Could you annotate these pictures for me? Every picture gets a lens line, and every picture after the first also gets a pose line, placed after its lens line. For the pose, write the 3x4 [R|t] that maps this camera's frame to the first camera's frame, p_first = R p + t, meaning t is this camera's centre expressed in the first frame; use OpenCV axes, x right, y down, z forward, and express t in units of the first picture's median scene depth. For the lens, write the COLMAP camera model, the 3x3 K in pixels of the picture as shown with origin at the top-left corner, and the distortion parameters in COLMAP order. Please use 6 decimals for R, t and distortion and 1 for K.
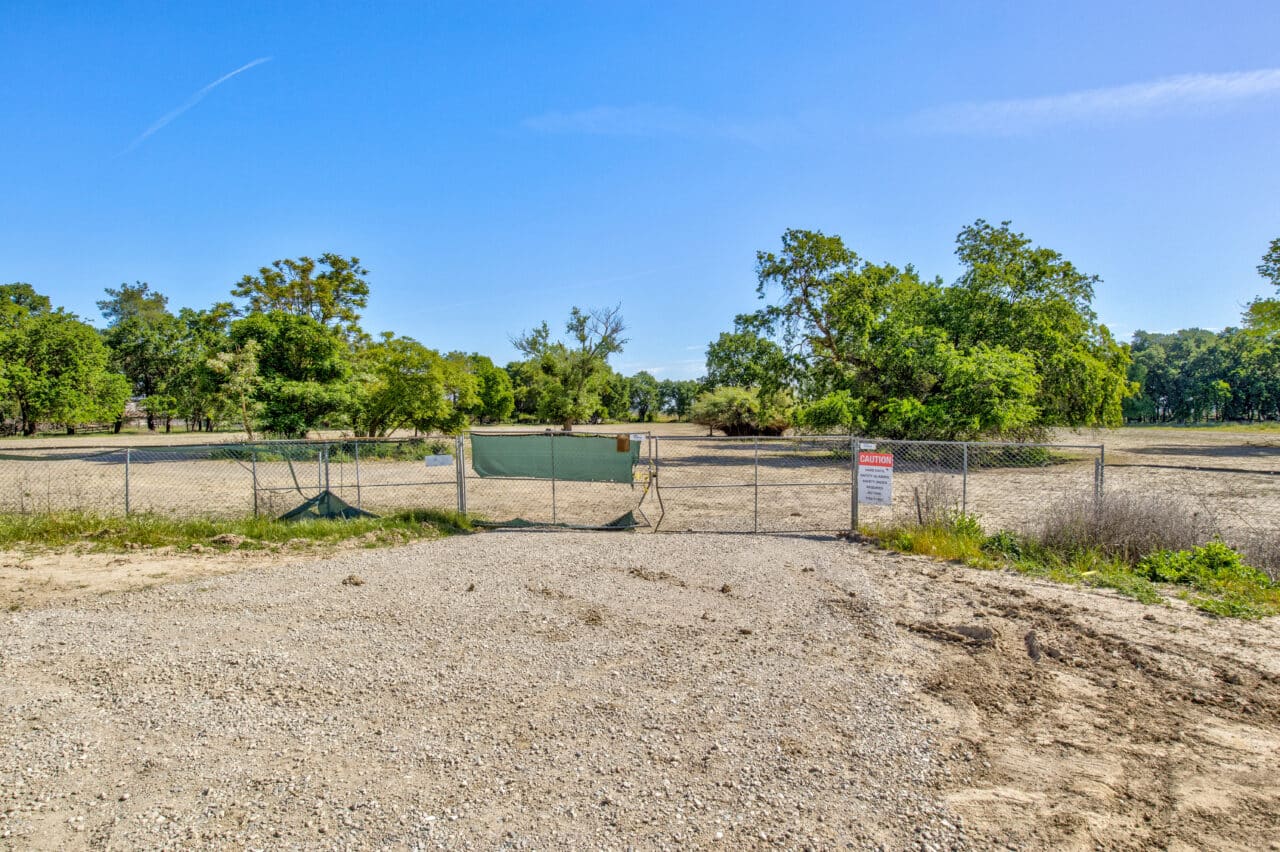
lens RADIAL K [[645.6, 0, 636.1], [0, 645.6, 422.3], [0, 0, 1]] dist [-0.002700, -0.001531]
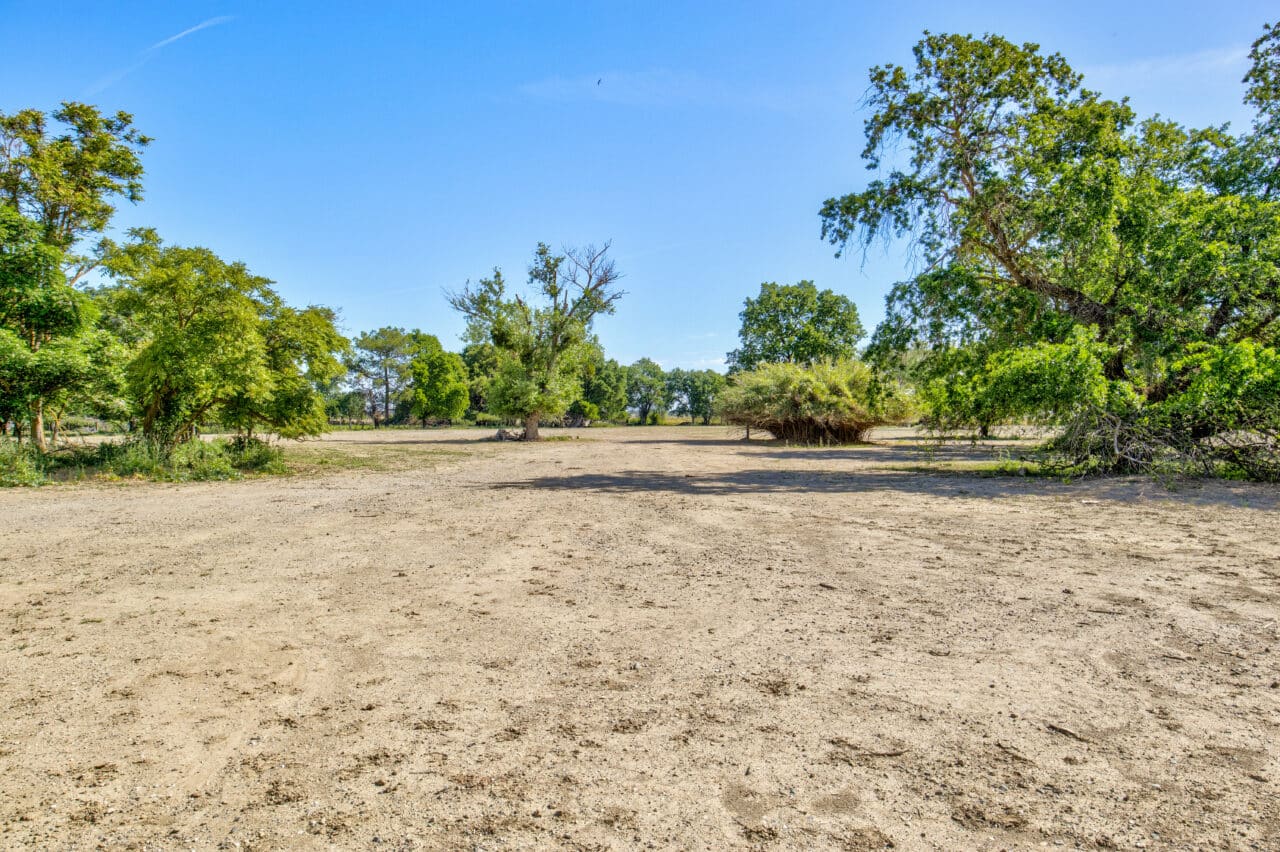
lens RADIAL K [[801.3, 0, 645.9], [0, 801.3, 420.5], [0, 0, 1]] dist [0.002693, 0.001997]
pose [[0.999924, -0.002041, 0.012172, 0.001115], [0.002155, 0.999954, -0.009334, 0.009025], [-0.012152, 0.009359, 0.999882, 0.182098]]
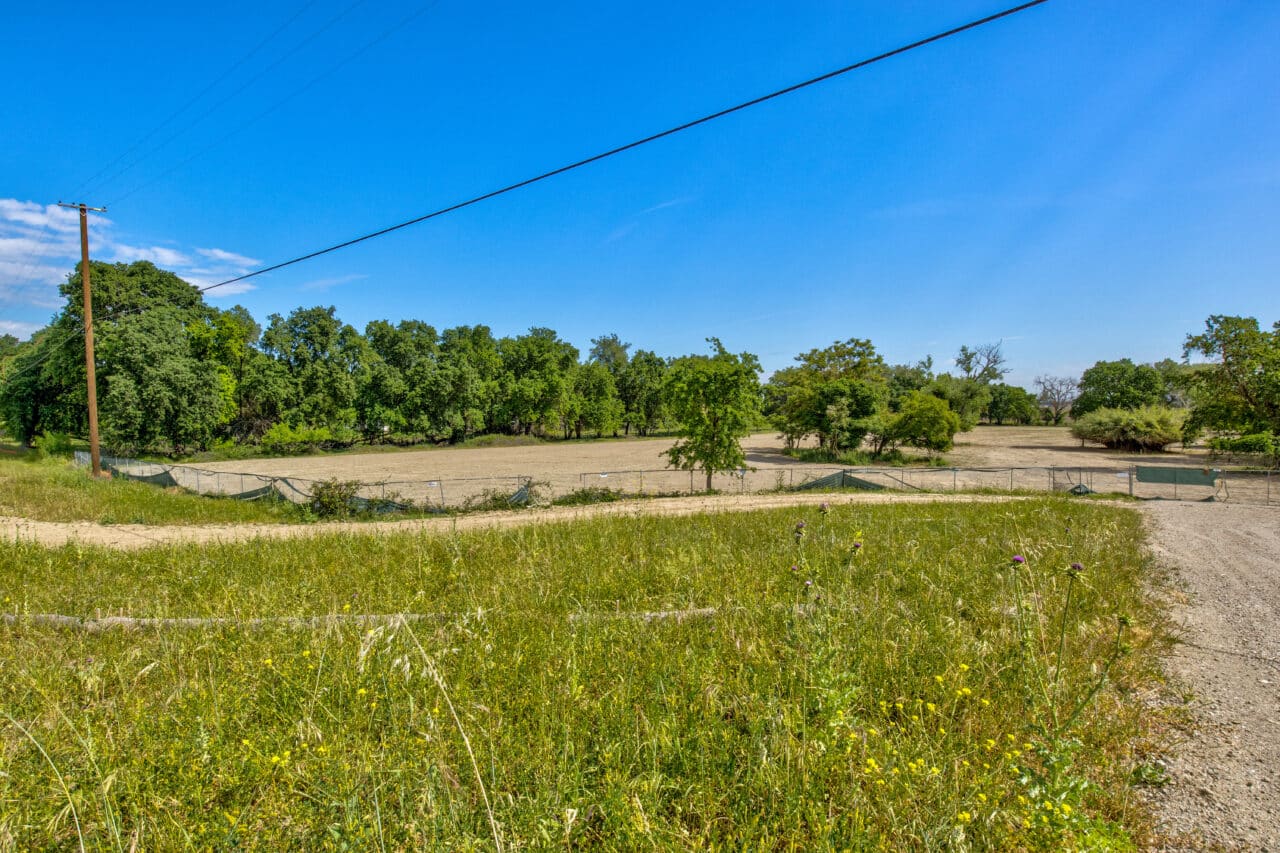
lens RADIAL K [[645.6, 0, 630.4], [0, 645.6, 430.6], [0, 0, 1]] dist [-0.002700, -0.001531]
pose [[0.926946, 0.008055, -0.375107, -0.220914], [-0.000524, 0.999796, 0.020174, -0.033997], [0.375193, -0.018504, 0.926762, -0.432160]]
